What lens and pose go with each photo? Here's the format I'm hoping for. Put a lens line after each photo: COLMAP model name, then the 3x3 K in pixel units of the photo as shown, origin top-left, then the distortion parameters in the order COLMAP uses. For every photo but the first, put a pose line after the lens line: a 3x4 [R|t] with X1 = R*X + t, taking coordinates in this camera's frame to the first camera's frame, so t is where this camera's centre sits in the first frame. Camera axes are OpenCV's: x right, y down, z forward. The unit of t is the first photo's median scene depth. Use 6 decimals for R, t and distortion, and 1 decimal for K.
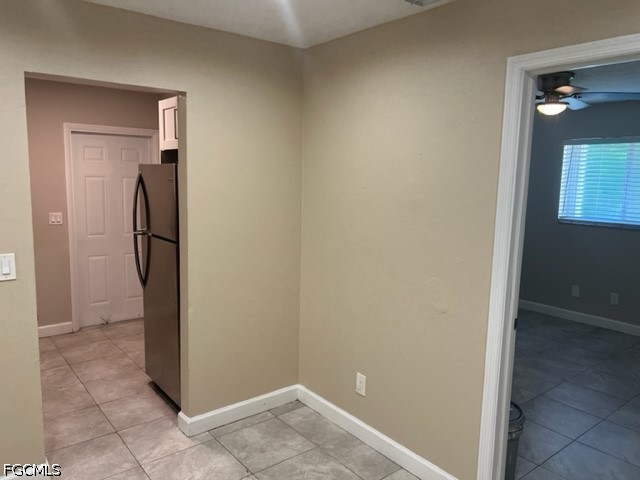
lens RADIAL K [[483.8, 0, 320.2], [0, 483.8, 238.9], [0, 0, 1]] dist [0.030995, -0.015534]
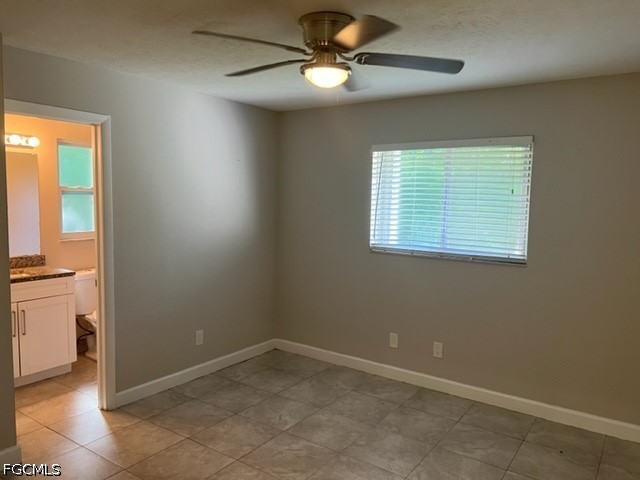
lens RADIAL K [[483.8, 0, 317.7], [0, 483.8, 241.9], [0, 0, 1]] dist [0.030995, -0.015534]
pose [[0.959944, -0.021407, 0.279374, 0.209335], [0.031300, 0.999029, -0.030997, -0.029694], [-0.278439, 0.038500, 0.959682, 0.309753]]
